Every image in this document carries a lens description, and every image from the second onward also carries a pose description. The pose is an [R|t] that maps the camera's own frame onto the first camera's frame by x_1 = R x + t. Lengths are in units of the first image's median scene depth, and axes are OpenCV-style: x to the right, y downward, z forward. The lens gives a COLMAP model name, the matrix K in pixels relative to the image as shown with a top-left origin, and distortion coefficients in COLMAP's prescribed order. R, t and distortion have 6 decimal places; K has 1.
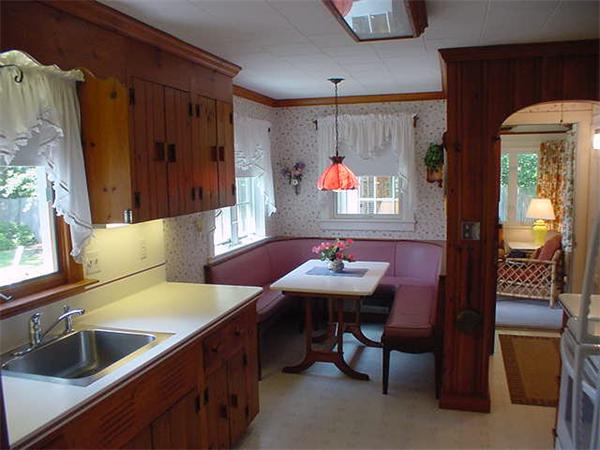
lens RADIAL K [[533.3, 0, 299.9], [0, 533.3, 223.9], [0, 0, 1]] dist [-0.140388, 0.099464]
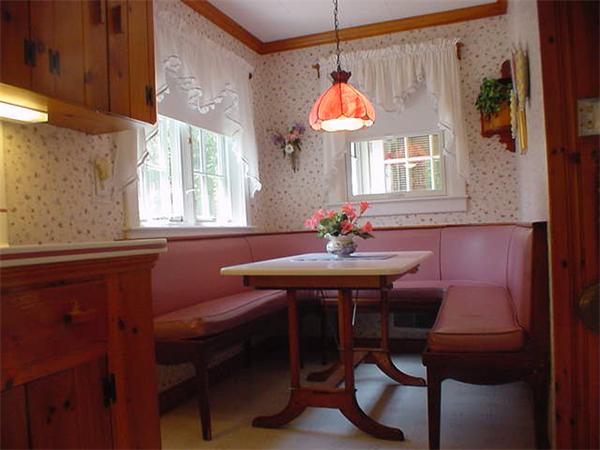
lens RADIAL K [[533.3, 0, 299.0], [0, 533.3, 229.1], [0, 0, 1]] dist [-0.140388, 0.099464]
pose [[0.996994, -0.028283, -0.072126, 0.053305], [0.020752, 0.994454, -0.103106, 0.103311], [0.074642, 0.101299, 0.992052, 0.338038]]
